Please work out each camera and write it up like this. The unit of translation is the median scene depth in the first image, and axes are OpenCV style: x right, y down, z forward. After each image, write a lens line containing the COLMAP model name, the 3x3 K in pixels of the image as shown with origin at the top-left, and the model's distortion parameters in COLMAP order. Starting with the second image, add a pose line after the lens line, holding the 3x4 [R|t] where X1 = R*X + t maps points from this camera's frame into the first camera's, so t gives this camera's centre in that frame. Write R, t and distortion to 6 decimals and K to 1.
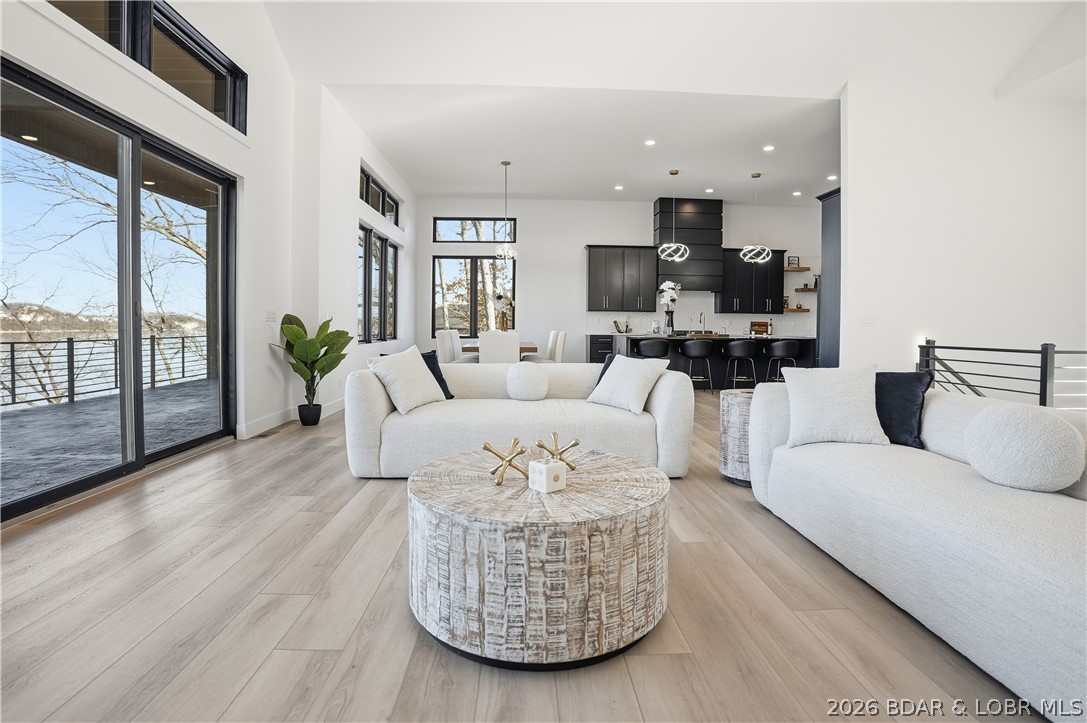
lens RADIAL K [[518.7, 0, 544.9], [0, 518.7, 348.1], [0, 0, 1]] dist [-0.080904, 0.032207]
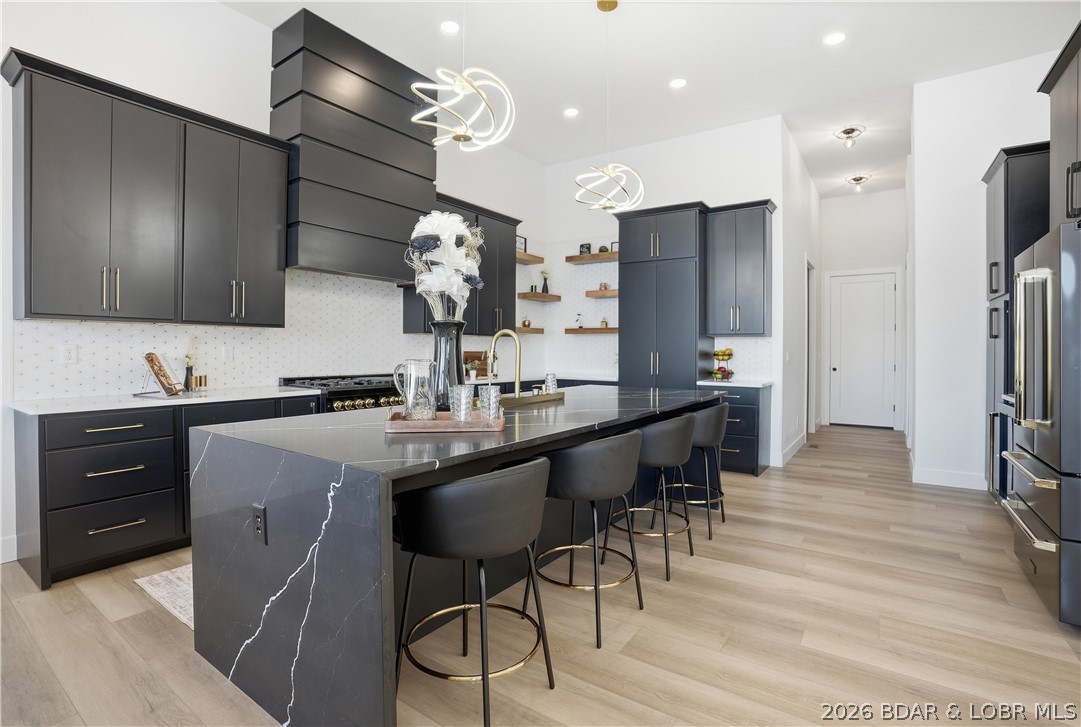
lens RADIAL K [[507.3, 0, 529.4], [0, 507.3, 351.0], [0, 0, 1]] dist [-0.049094, 0.000132]
pose [[0.613730, -0.008892, 0.789466, 0.060315], [0.035997, 0.999212, -0.016730, -0.052281], [-0.788695, 0.038686, 0.613566, 0.820850]]
